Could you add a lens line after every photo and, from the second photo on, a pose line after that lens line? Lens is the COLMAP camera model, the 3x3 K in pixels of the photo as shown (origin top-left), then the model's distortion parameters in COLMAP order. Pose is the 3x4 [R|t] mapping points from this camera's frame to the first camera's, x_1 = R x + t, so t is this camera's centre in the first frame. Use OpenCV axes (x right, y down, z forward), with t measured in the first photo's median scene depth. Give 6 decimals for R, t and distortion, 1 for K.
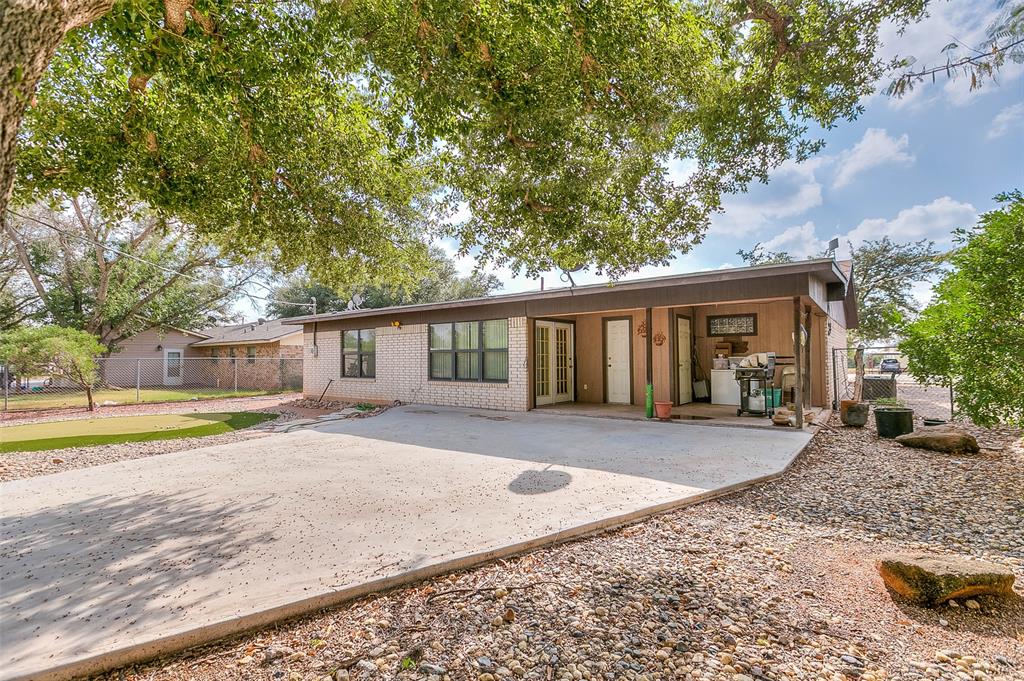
lens RADIAL K [[475.1, 0, 512.3], [0, 475.1, 367.9], [0, 0, 1]] dist [0.002692, 0.000172]
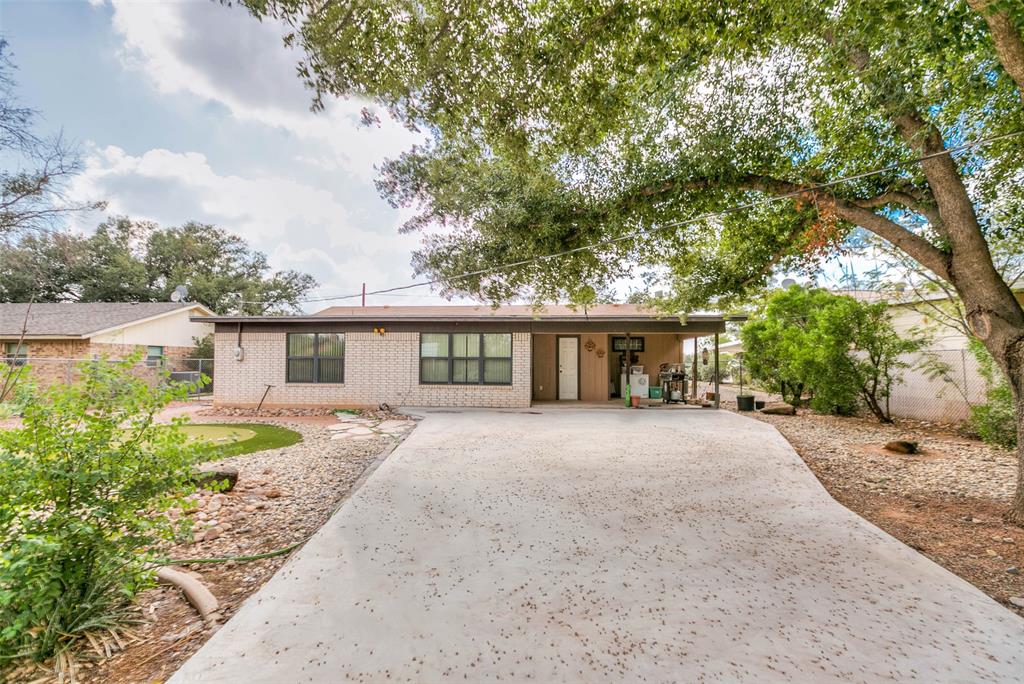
lens RADIAL K [[475.1, 0, 512.3], [0, 475.1, 369.4], [0, 0, 1]] dist [0.002692, 0.000172]
pose [[0.833367, 0.003812, 0.552707, -0.652166], [-0.001640, 0.999989, -0.004424, -0.004066], [-0.552718, 0.002780, 0.833364, -0.033082]]
